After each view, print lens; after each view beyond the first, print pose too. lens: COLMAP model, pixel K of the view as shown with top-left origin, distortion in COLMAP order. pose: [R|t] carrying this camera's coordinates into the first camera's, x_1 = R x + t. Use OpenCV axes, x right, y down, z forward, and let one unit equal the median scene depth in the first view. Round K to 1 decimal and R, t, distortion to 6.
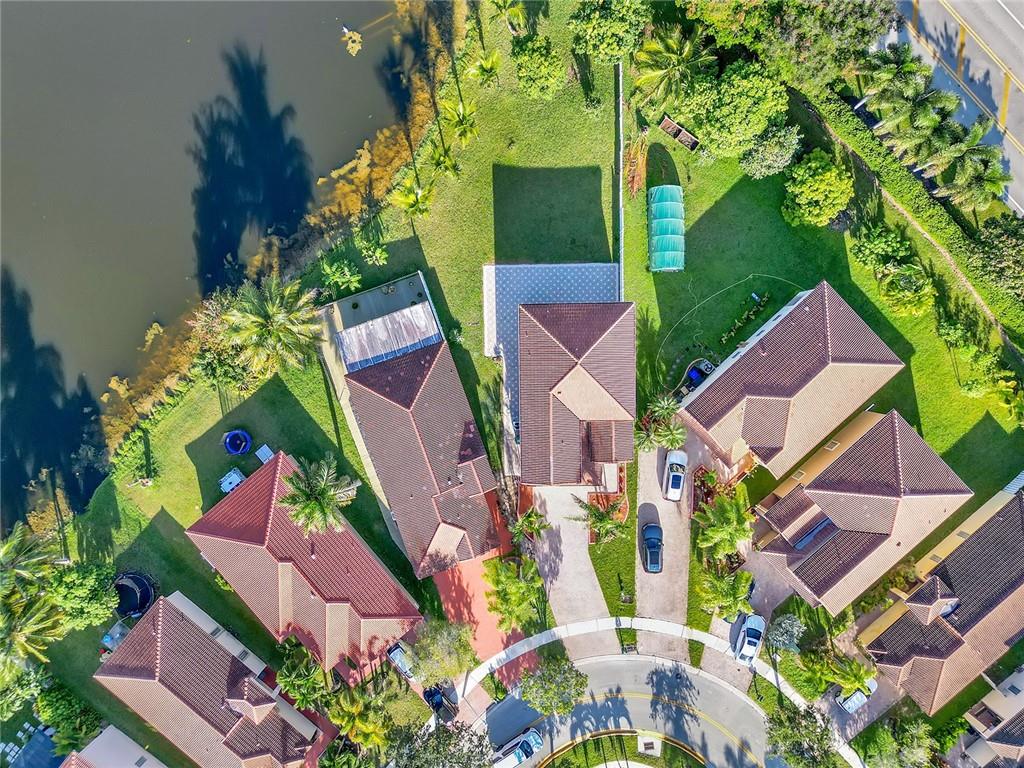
lens RADIAL K [[728.5, 0, 512.0], [0, 728.5, 384.0], [0, 0, 1]] dist [0.022127, -0.002641]
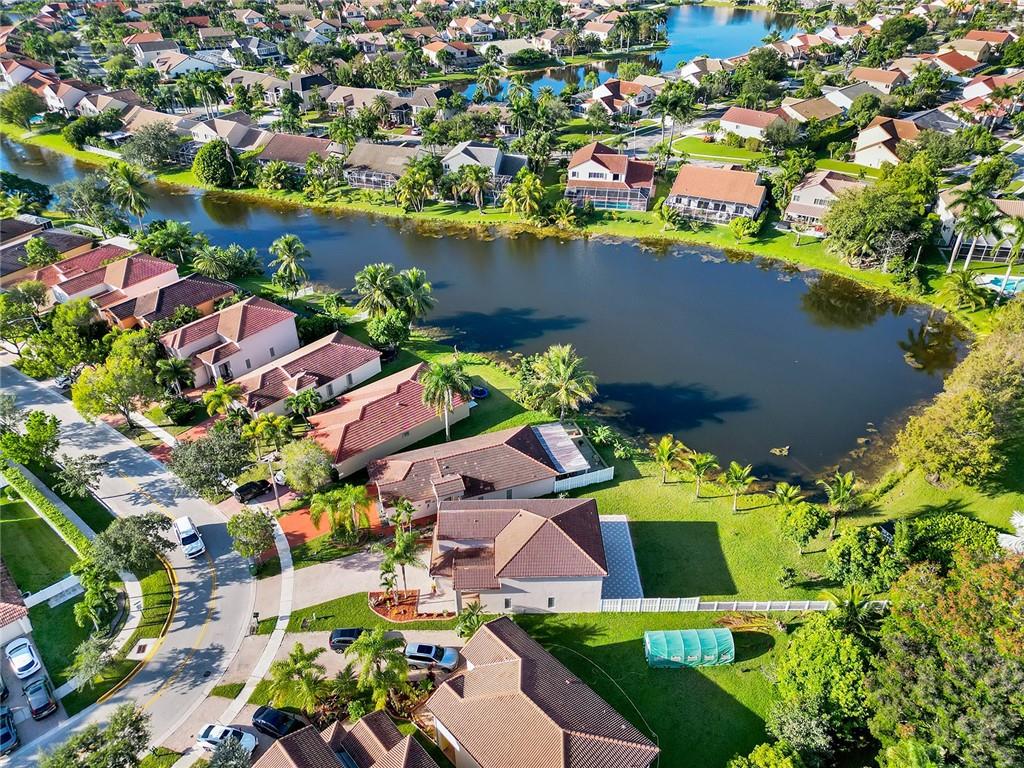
lens RADIAL K [[728.5, 0, 512.0], [0, 728.5, 384.0], [0, 0, 1]] dist [0.022127, -0.002641]
pose [[0.000762, 0.591179, -0.806540, 0.765223], [-0.998714, -0.040428, -0.030577, 0.061728], [-0.050684, 0.805526, 0.590389, 0.144812]]
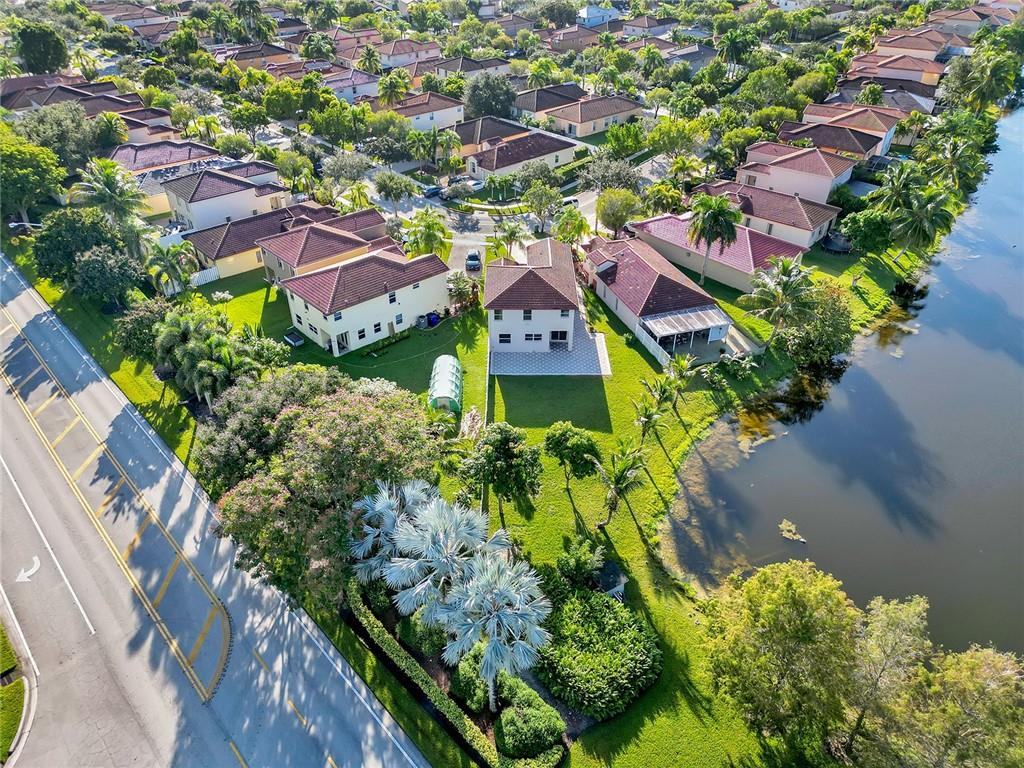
lens RADIAL K [[728.5, 0, 512.0], [0, 728.5, 384.0], [0, 0, 1]] dist [0.022127, -0.002641]
pose [[-0.999497, 0.013103, 0.028895, 0.079399], [0.014970, -0.608206, 0.793638, -1.029731], [0.027973, 0.793671, 0.607704, 0.331649]]
